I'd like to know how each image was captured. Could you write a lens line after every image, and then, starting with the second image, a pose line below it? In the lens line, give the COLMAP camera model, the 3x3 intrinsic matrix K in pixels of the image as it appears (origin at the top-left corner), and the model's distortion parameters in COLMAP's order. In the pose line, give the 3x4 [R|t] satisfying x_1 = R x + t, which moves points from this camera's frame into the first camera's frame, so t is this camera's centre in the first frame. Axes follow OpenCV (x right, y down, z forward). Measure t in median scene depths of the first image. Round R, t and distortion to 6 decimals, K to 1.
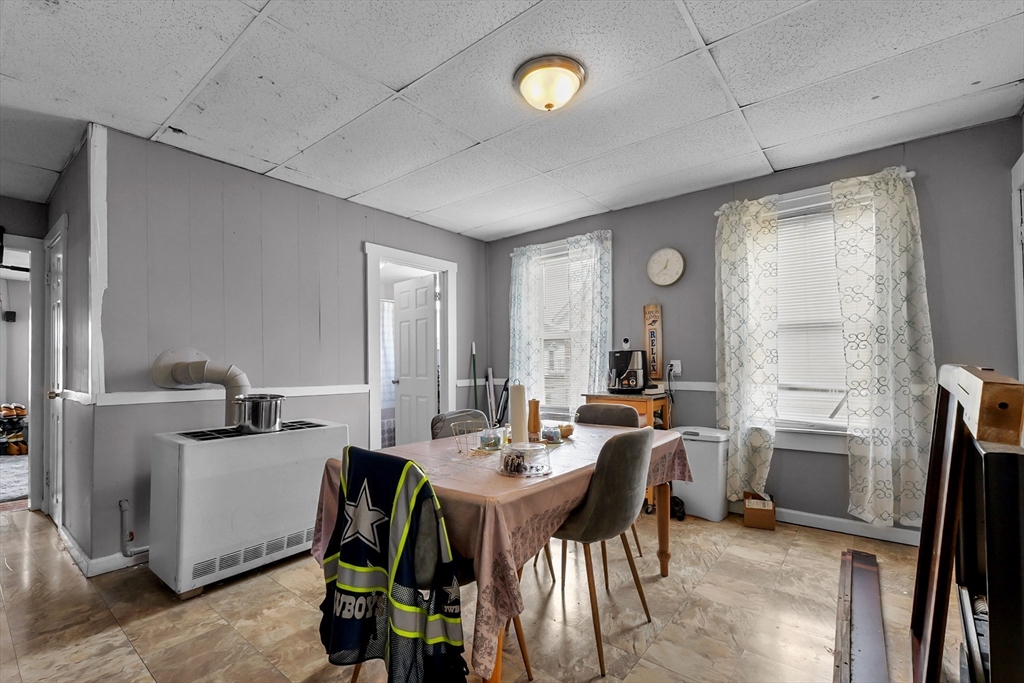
lens RADIAL K [[447.0, 0, 511.9], [0, 447.0, 354.9], [0, 0, 1]] dist [-0.001934, 0.002975]
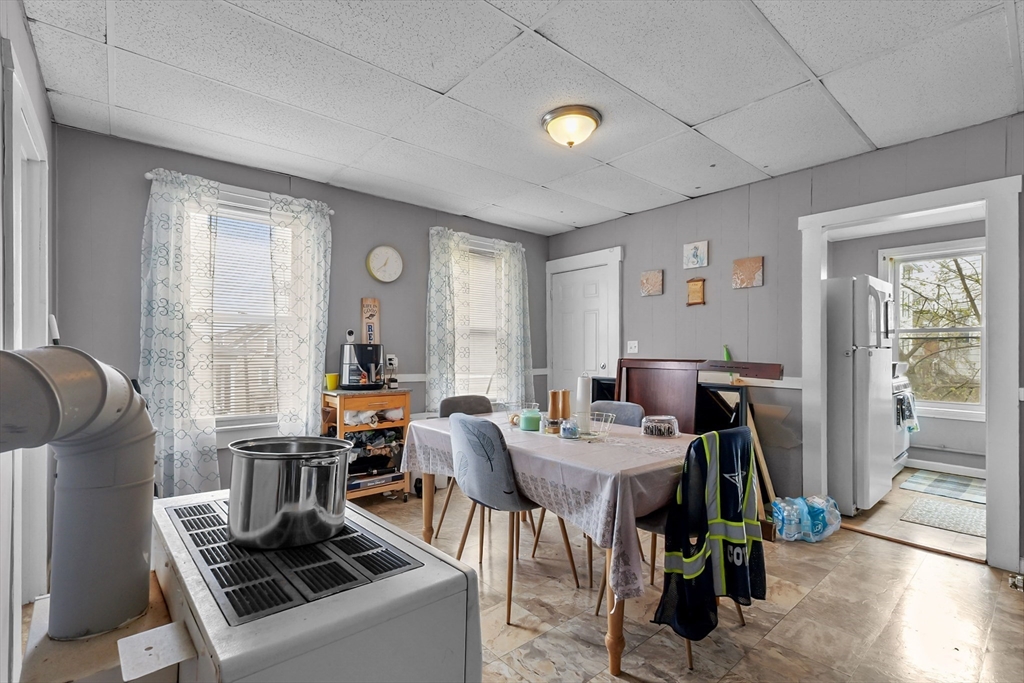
lens RADIAL K [[465.2, 0, 510.3], [0, 465.2, 347.9], [0, 0, 1]] dist [-0.003562, -0.000152]
pose [[0.190086, 0.024779, 0.981455, -0.664222], [-0.016196, 0.999625, -0.022101, 0.015729], [-0.981634, -0.011694, 0.190416, 0.523220]]
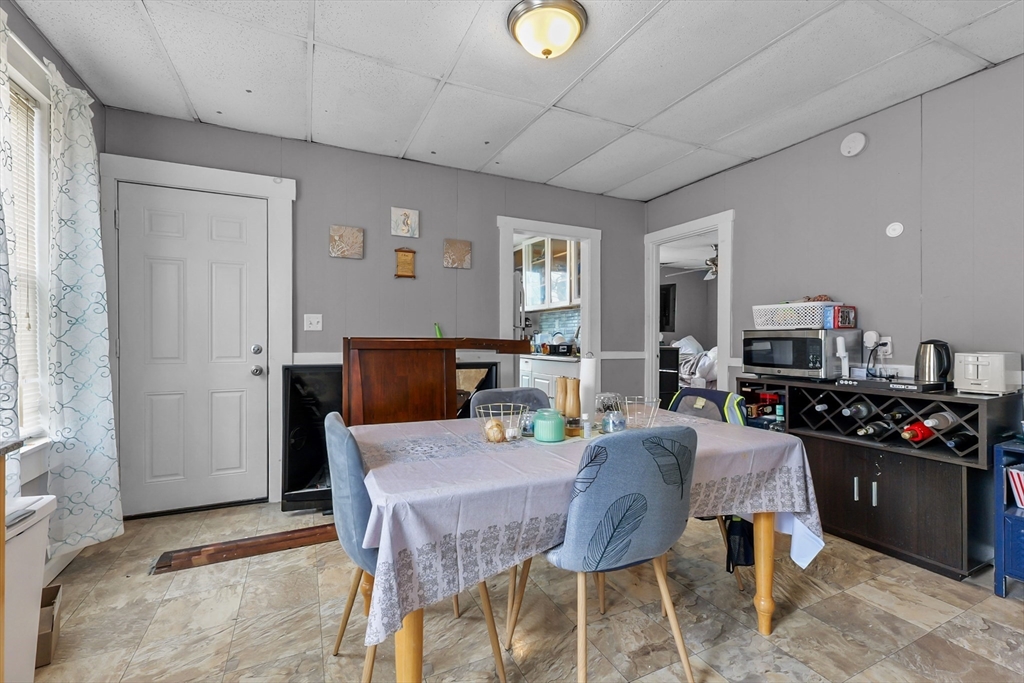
lens RADIAL K [[447.0, 0, 513.2], [0, 447.0, 337.0], [0, 0, 1]] dist [-0.001934, 0.002975]
pose [[-0.901990, 0.004268, 0.431736, -0.141336], [0.000393, 0.999959, -0.009065, 0.018565], [-0.431757, -0.008006, -0.901954, 1.054866]]
